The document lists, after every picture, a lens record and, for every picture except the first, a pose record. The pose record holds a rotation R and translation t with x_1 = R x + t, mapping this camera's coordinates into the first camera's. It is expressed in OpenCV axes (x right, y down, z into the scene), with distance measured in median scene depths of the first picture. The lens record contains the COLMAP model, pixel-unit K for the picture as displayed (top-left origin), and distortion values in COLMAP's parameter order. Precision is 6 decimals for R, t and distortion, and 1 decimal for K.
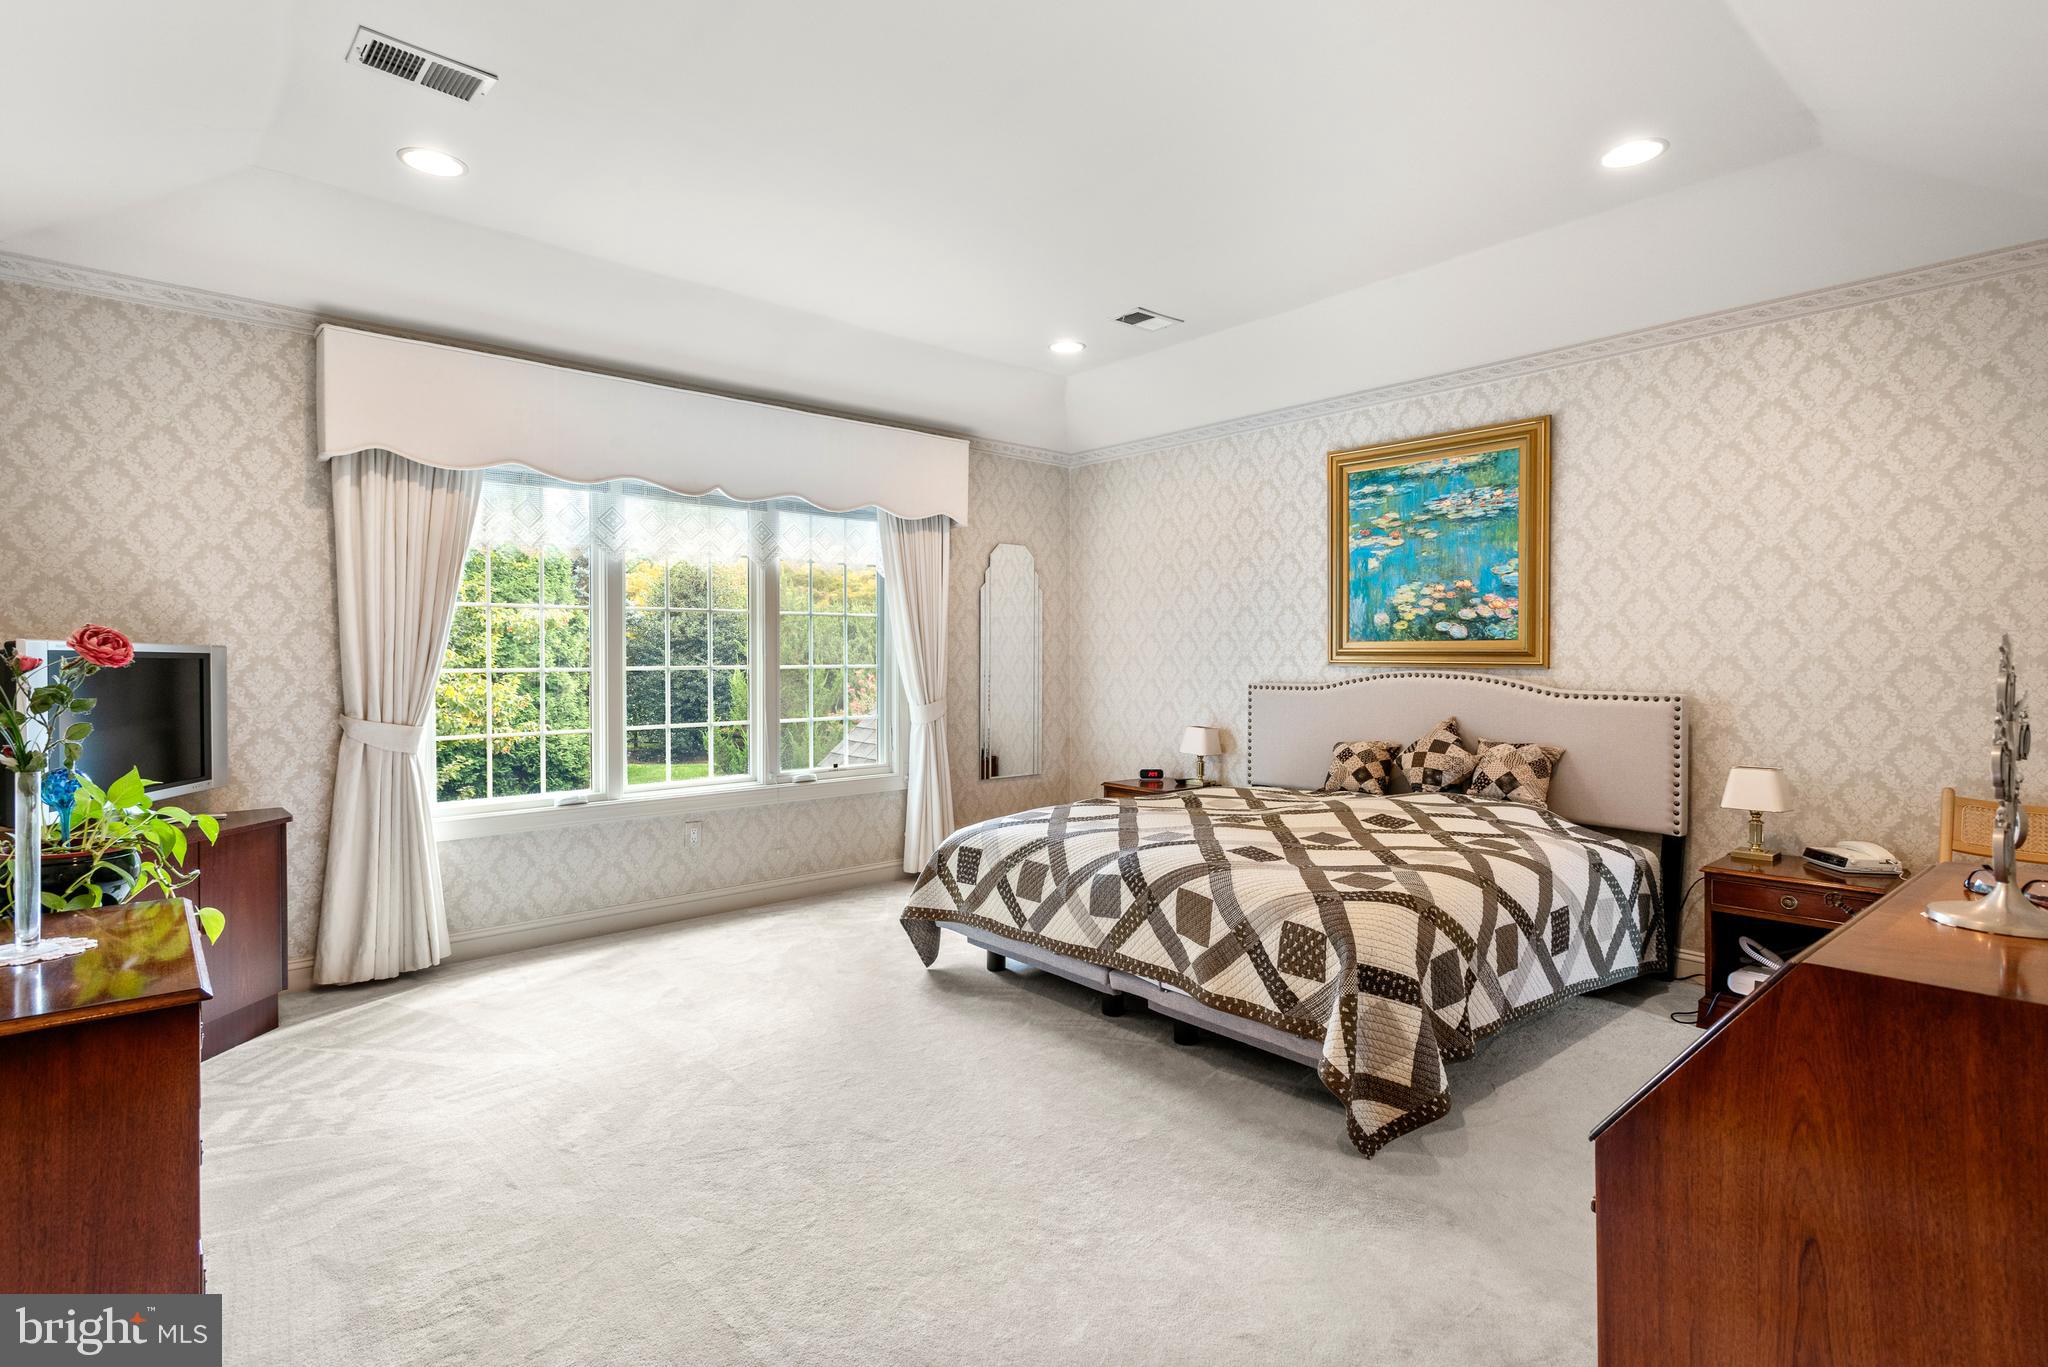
lens RADIAL K [[984.2, 0, 1026.3], [0, 984.2, 667.3], [0, 0, 1]] dist [0.011621, -0.000281]
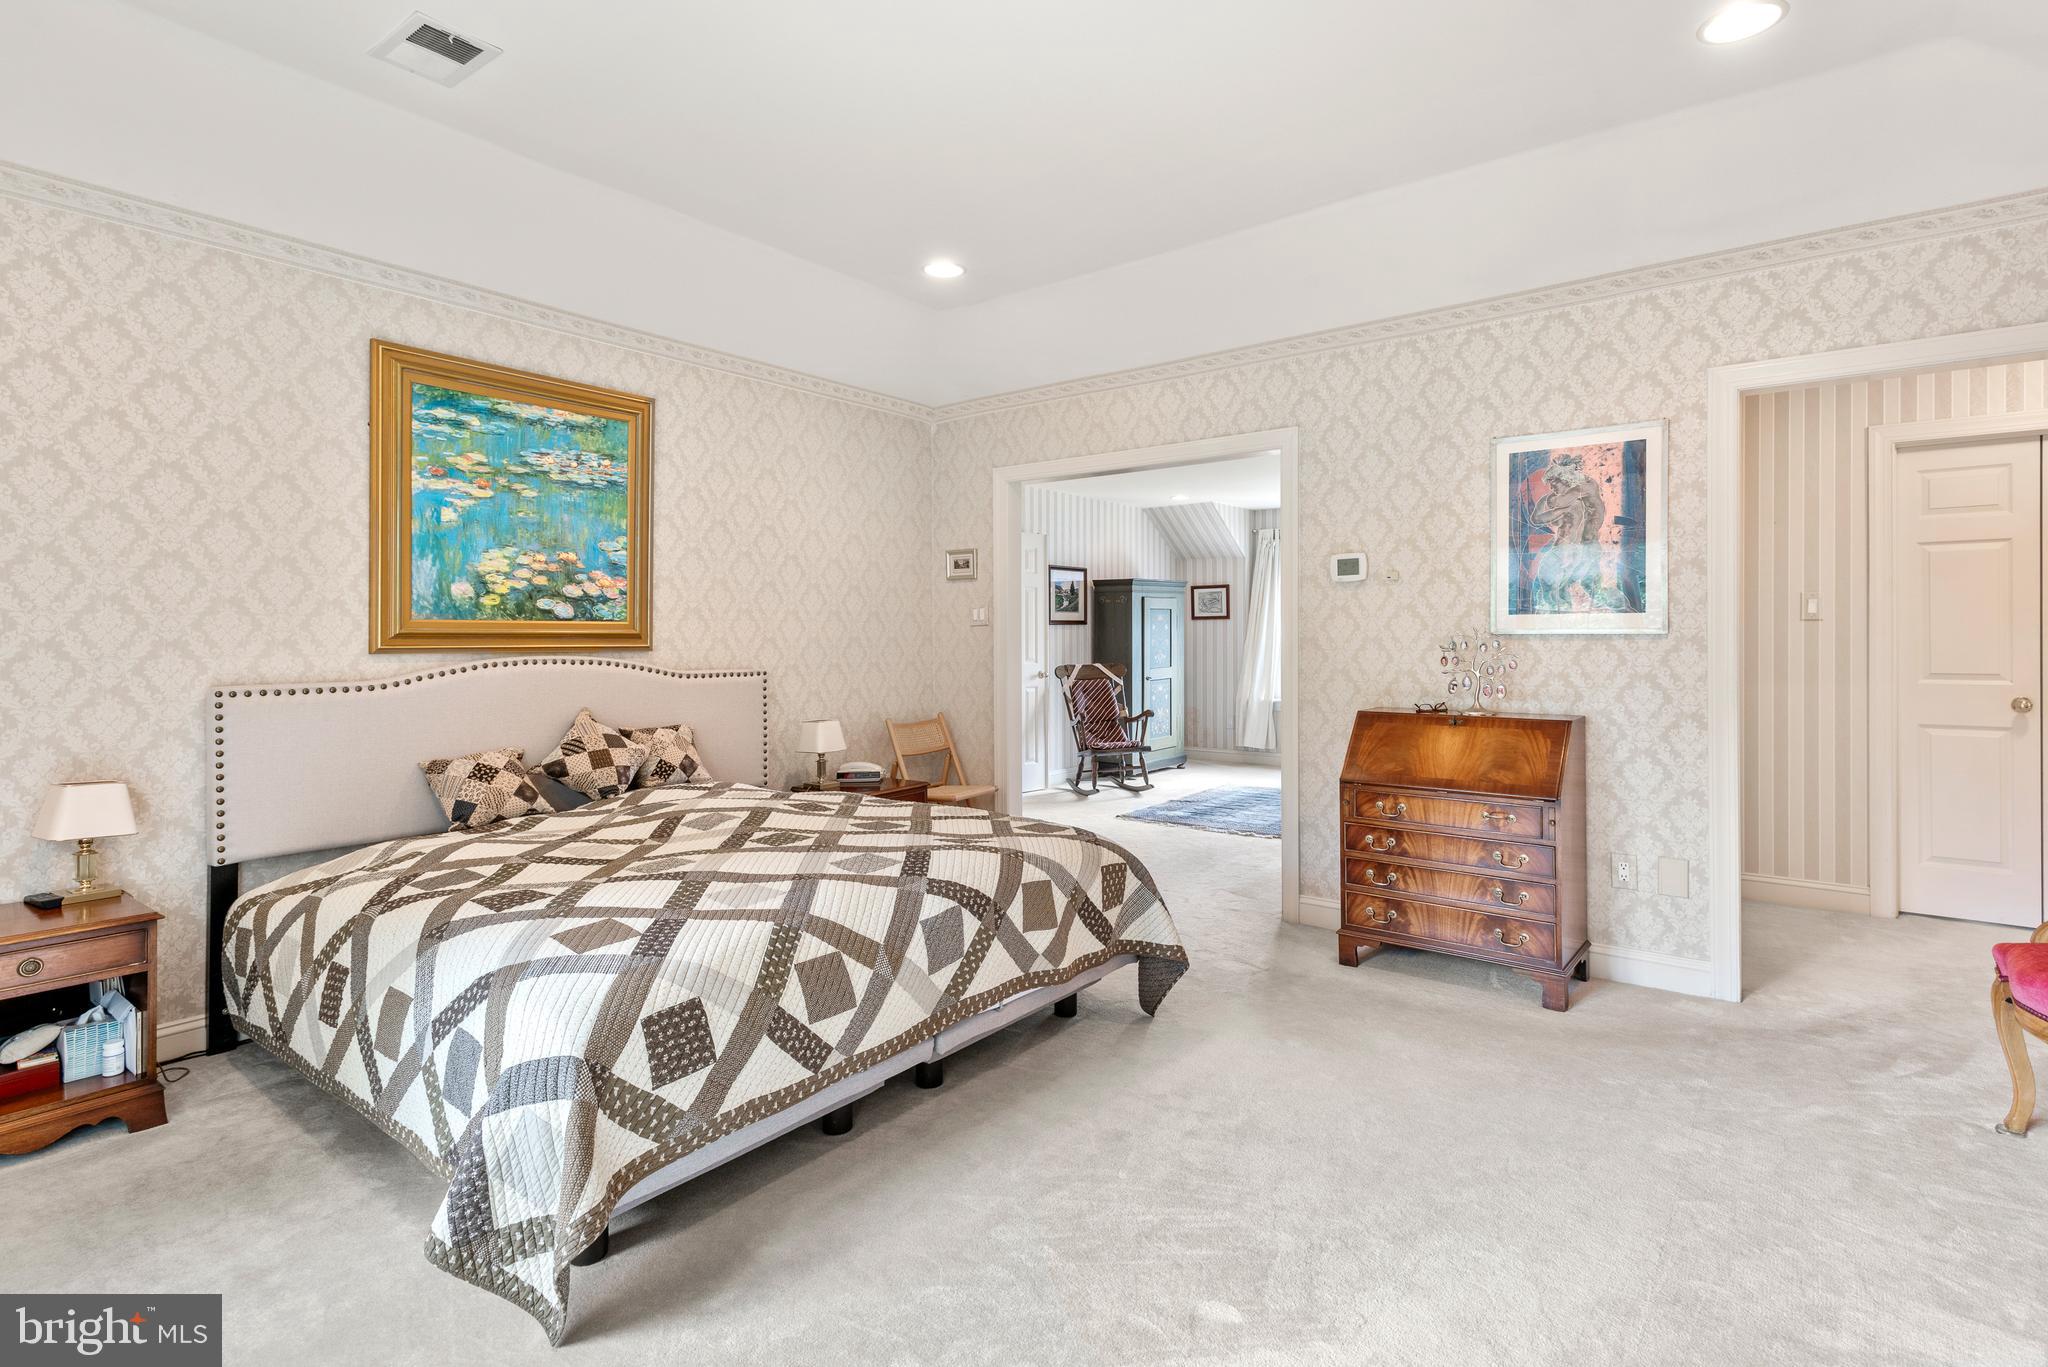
lens RADIAL K [[984.2, 0, 1056.0], [0, 984.2, 640.0], [0, 0, 1]] dist [0.011621, -0.000281]
pose [[-0.189525, -0.001307, 0.981875, -0.498949], [0.016696, 0.999850, 0.004553, -0.007242], [-0.981734, 0.017256, -0.189475, 0.740940]]
